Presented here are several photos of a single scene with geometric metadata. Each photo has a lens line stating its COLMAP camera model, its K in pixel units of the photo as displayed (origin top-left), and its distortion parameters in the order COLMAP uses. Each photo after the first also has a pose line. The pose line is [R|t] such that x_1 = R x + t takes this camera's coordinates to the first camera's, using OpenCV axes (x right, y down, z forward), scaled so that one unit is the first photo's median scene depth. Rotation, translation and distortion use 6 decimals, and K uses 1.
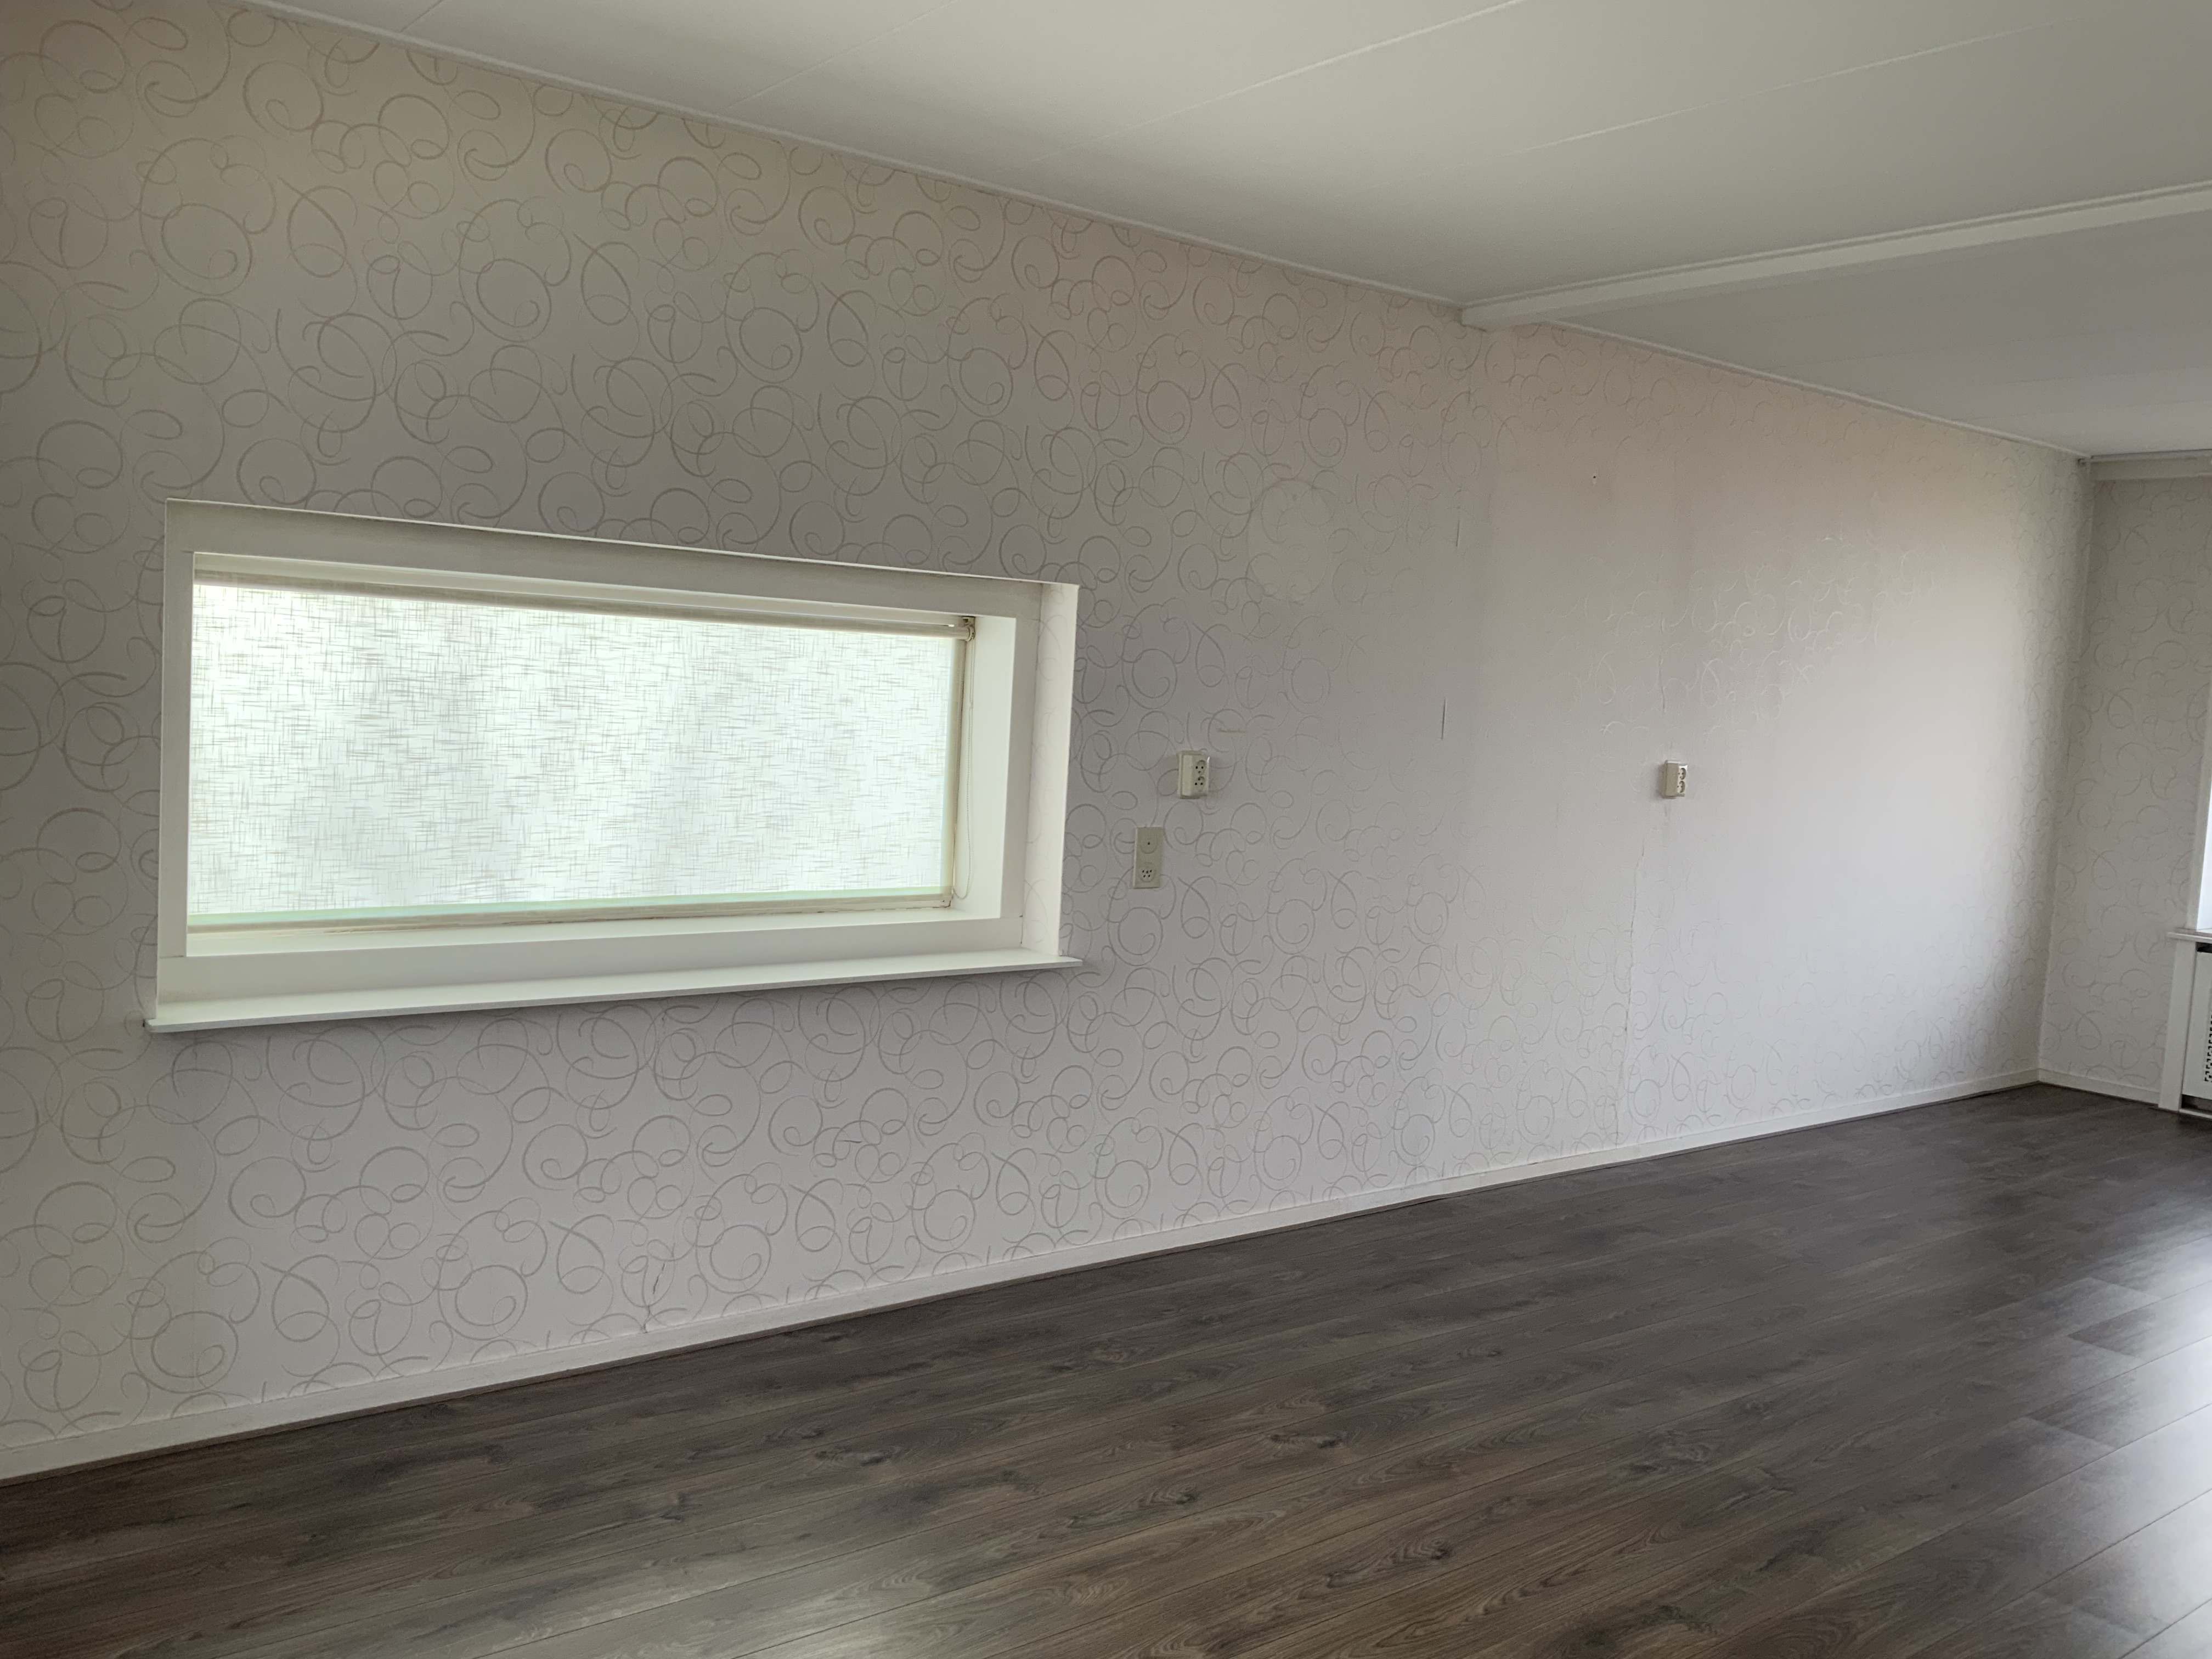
lens RADIAL K [[1845.1, 0, 1113.2], [0, 1845.1, 824.8], [0, 0, 1]] dist [0.061139, -0.070734]
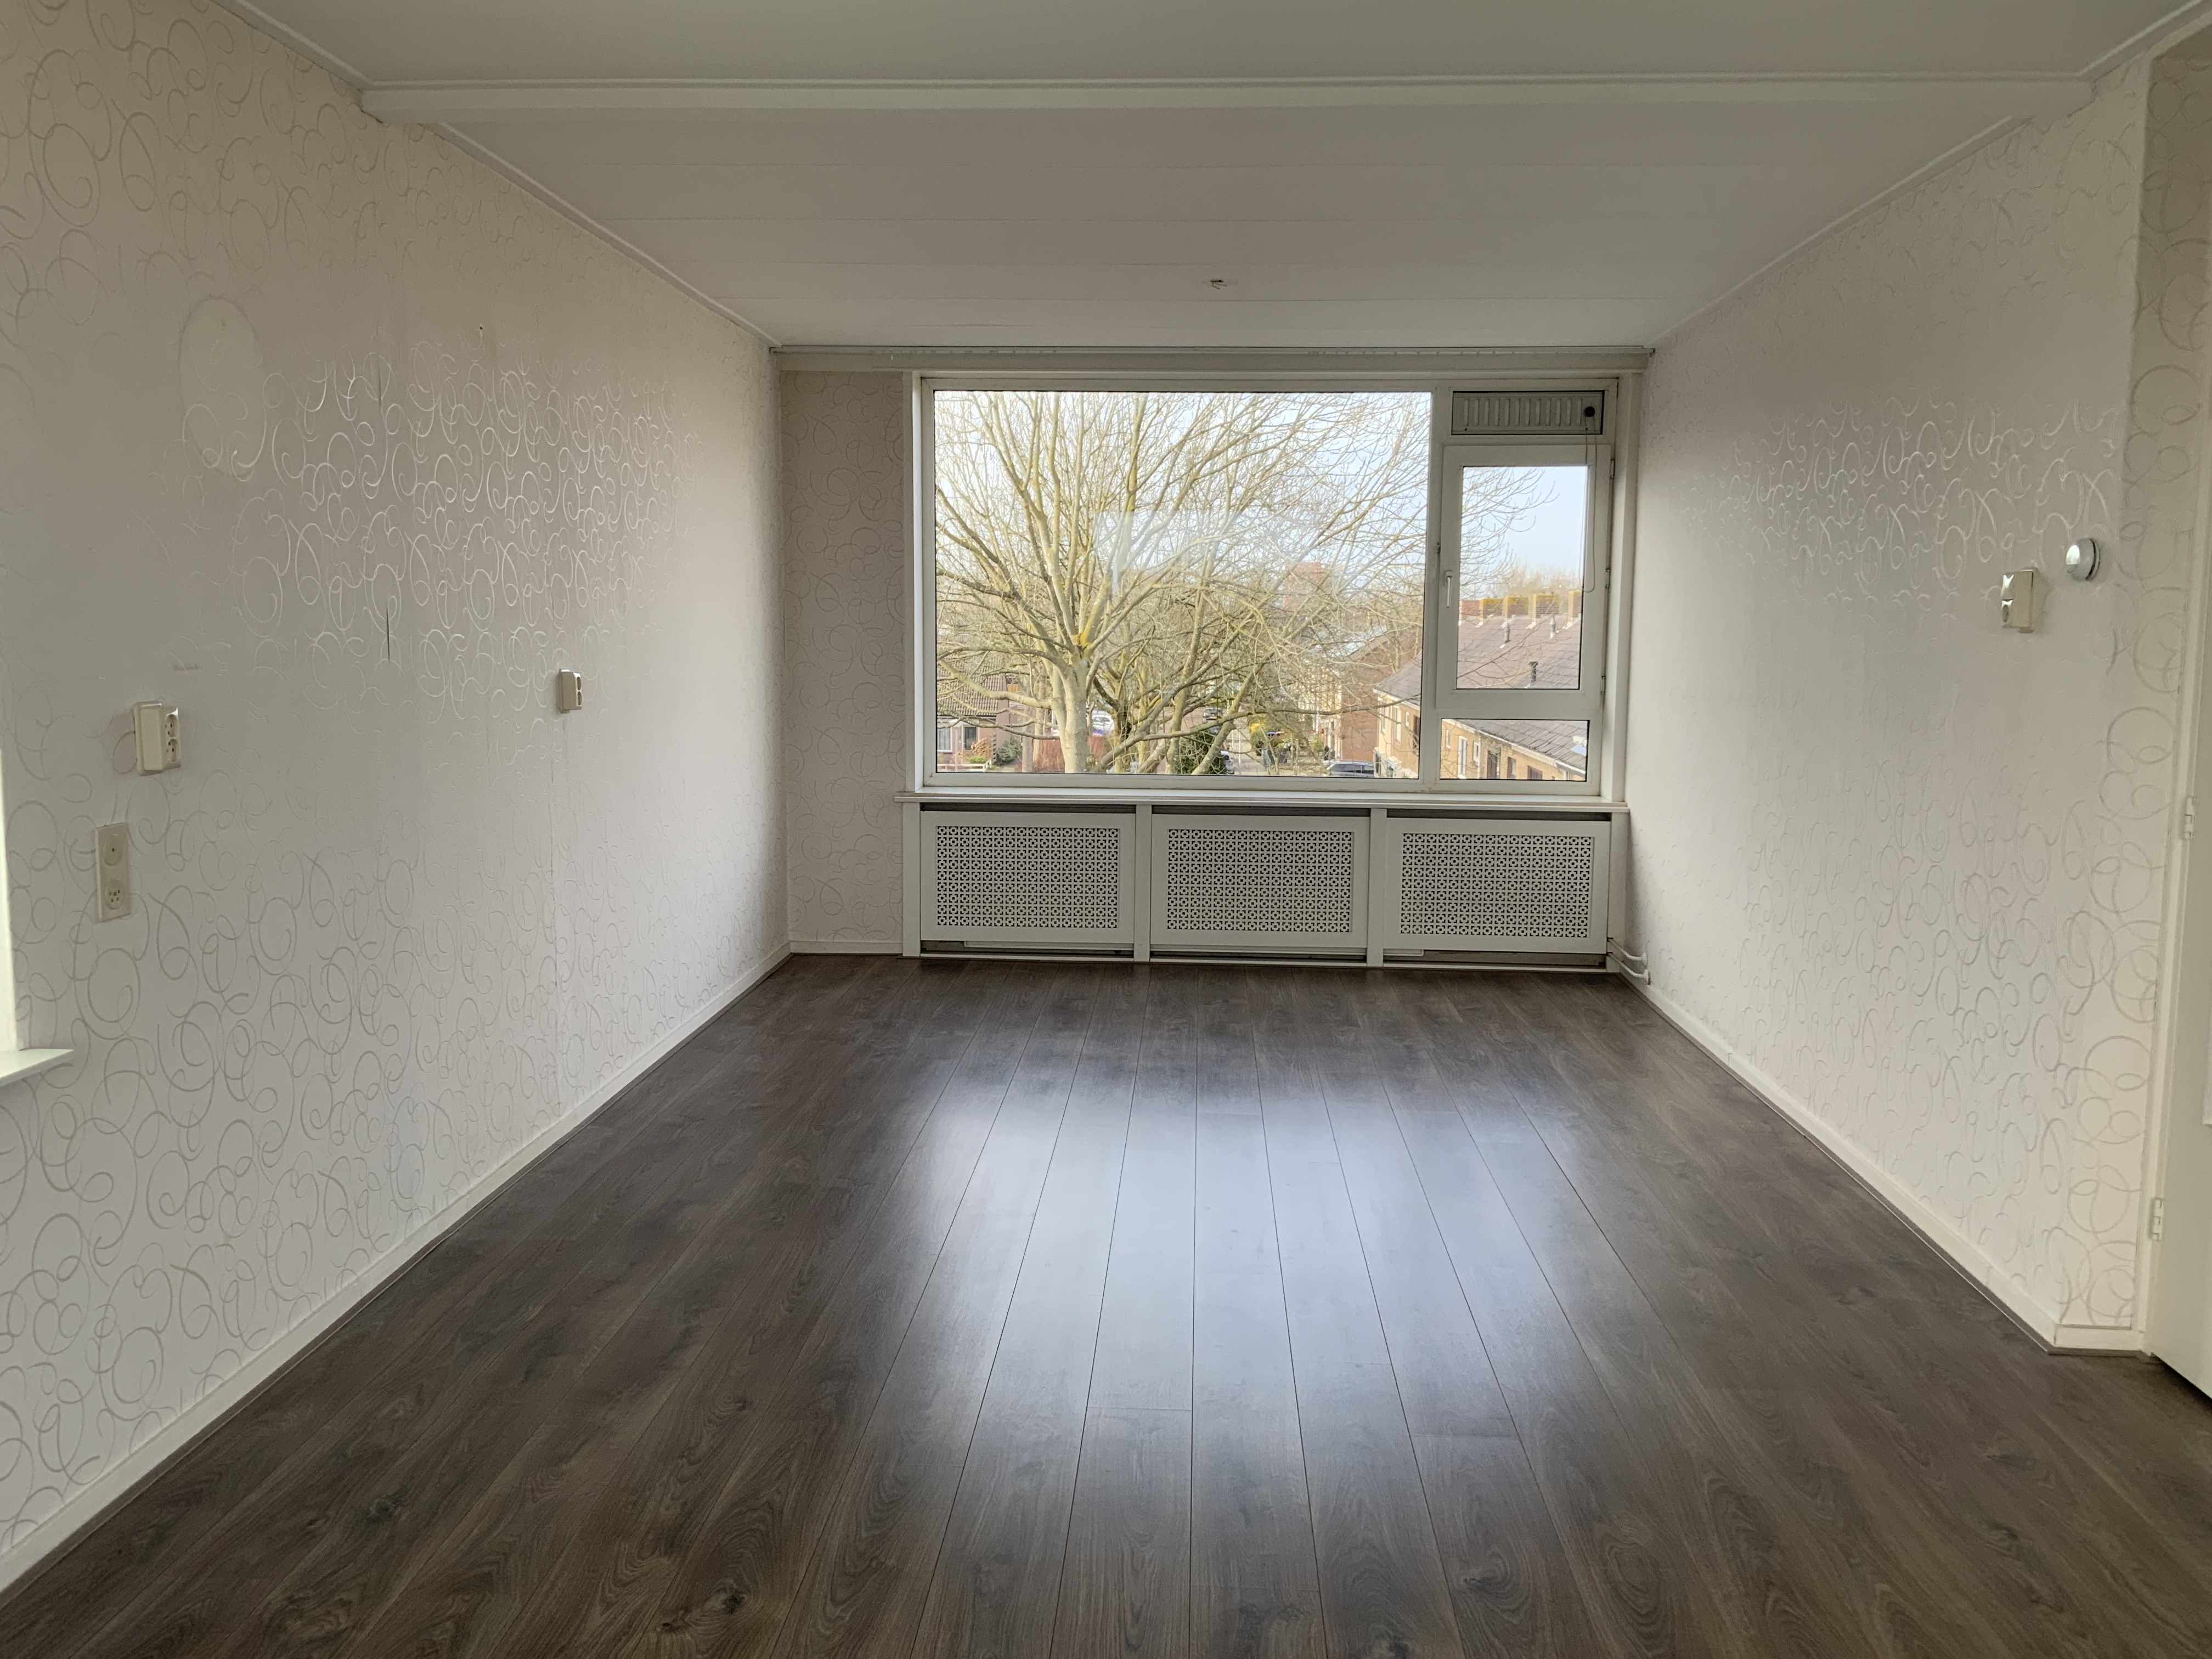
lens RADIAL K [[1845.1, 0, 1121.9], [0, 1845.1, 822.3], [0, 0, 1]] dist [0.061139, -0.070734]
pose [[0.650207, -0.130333, 0.748495, -0.238556], [0.085657, 0.991470, 0.098232, -0.033280], [-0.754913, 0.000243, 0.655825, 0.296995]]
